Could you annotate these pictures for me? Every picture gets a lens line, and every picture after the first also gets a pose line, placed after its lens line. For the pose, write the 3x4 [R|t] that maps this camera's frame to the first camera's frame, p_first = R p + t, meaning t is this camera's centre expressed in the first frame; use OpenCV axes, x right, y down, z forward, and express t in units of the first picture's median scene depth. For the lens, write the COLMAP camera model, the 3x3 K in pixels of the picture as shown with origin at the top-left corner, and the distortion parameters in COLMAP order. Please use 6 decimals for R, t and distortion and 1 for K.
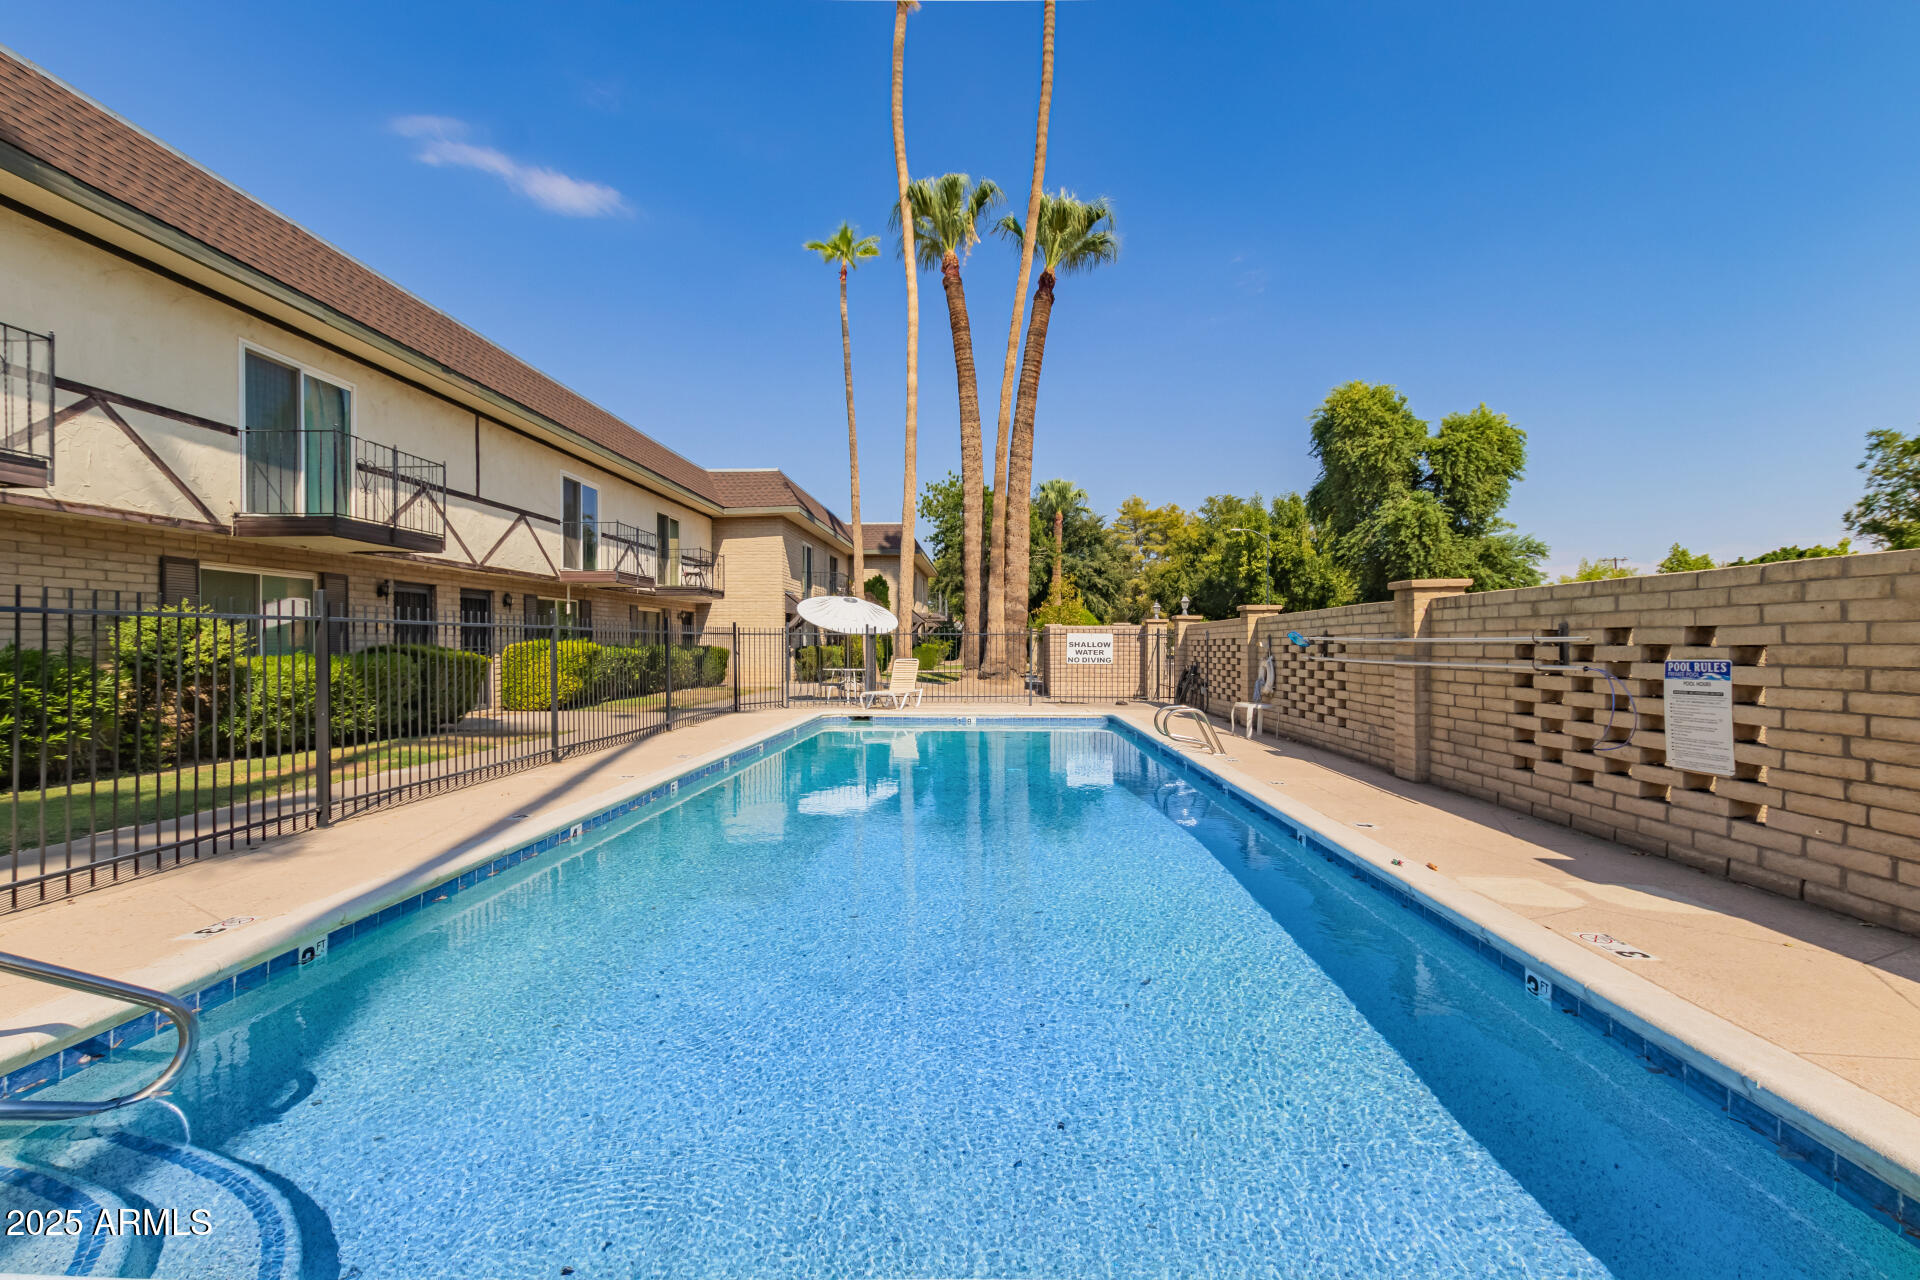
lens RADIAL K [[864.4, 0, 958.0], [0, 864.4, 649.2], [0, 0, 1]] dist [-0.001057, -0.000522]
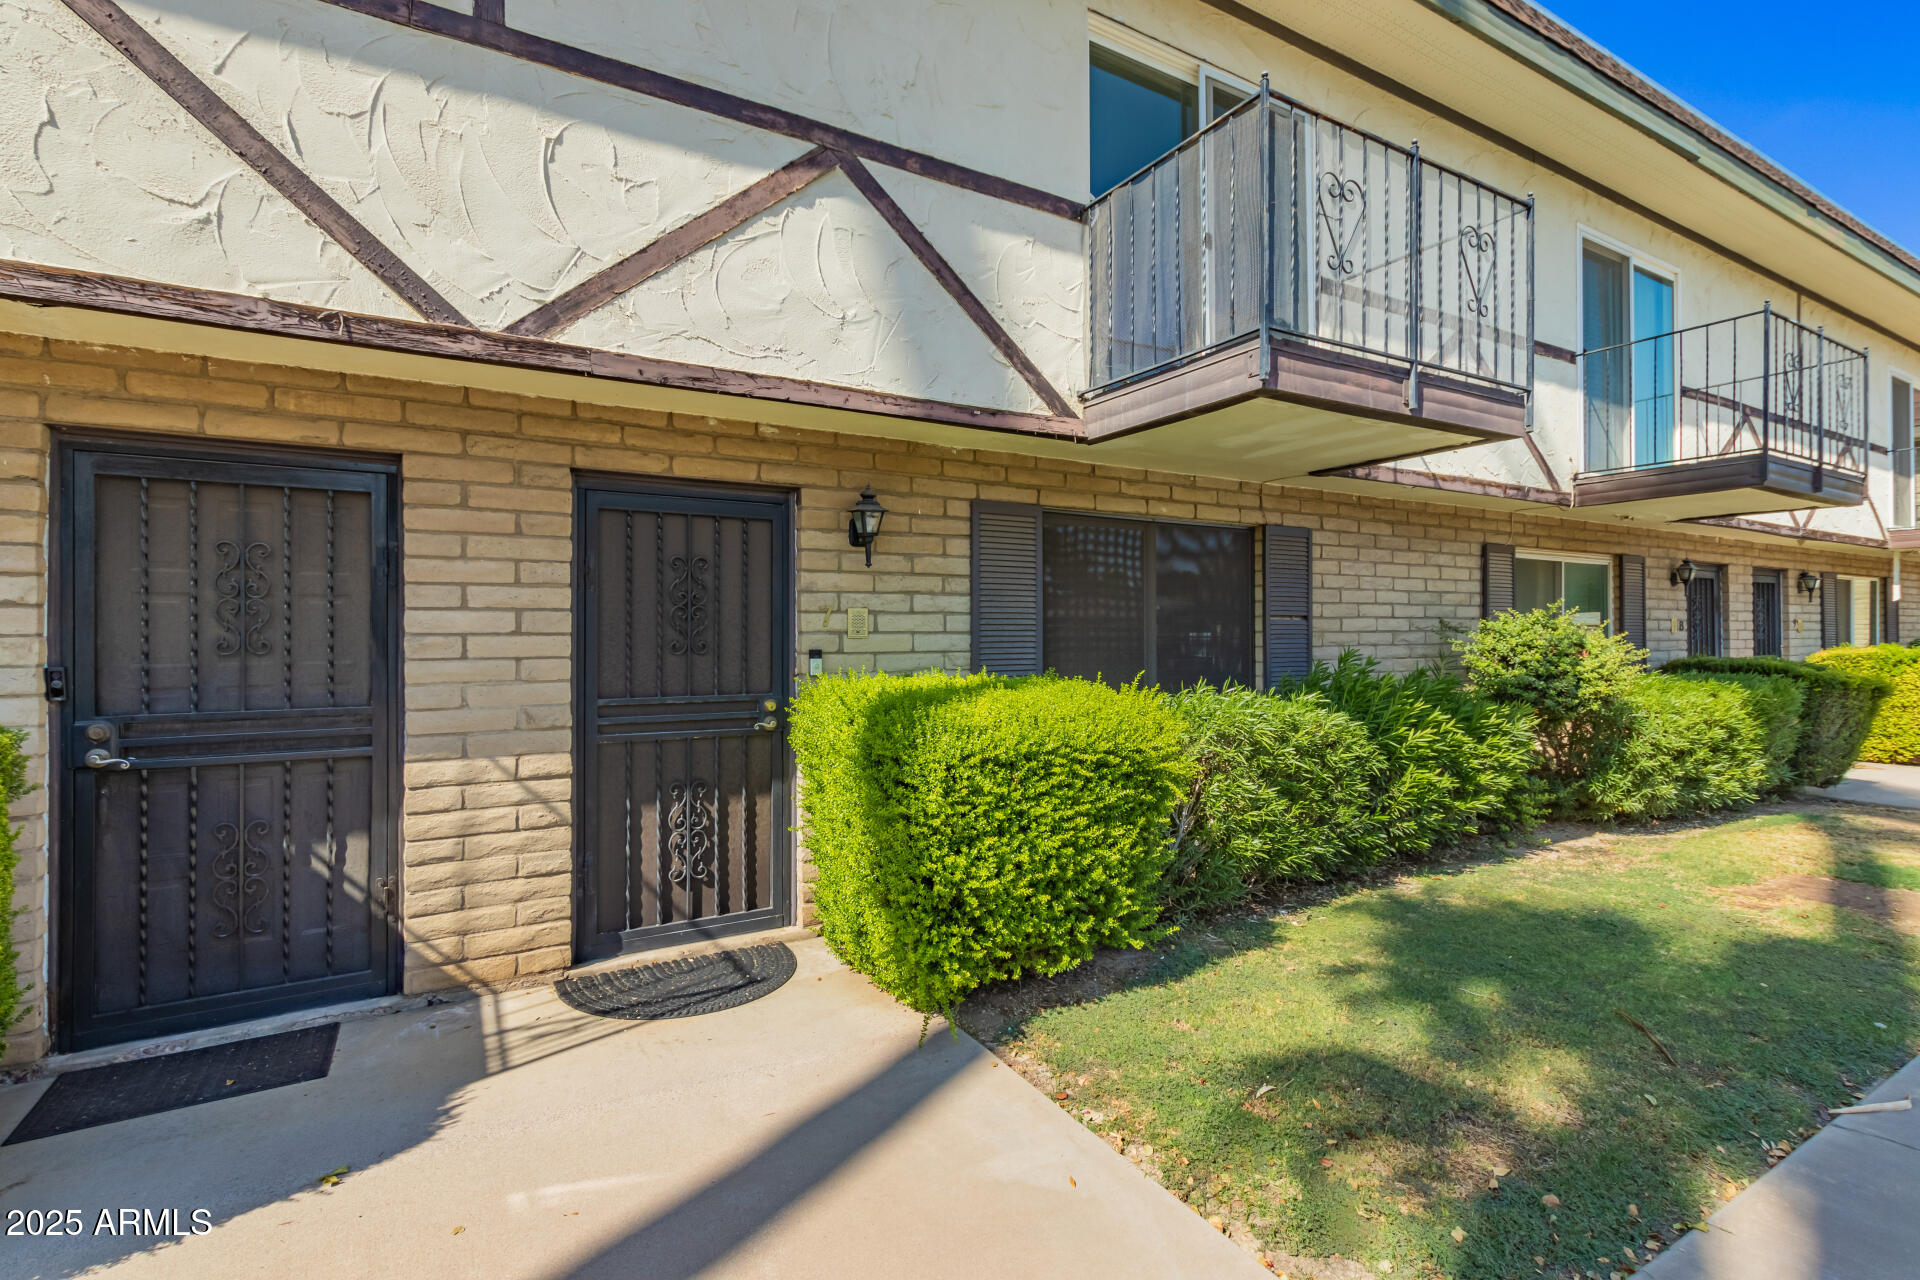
lens RADIAL K [[867.7, 0, 955.5], [0, 867.7, 637.2], [0, 0, 1]] dist [0.000609, 0.000200]
pose [[0.528387, -0.000367, -0.849003, -0.498940], [-0.001744, 0.999997, -0.001517, -0.023007], [0.849002, 0.002282, 0.528385, 0.199357]]
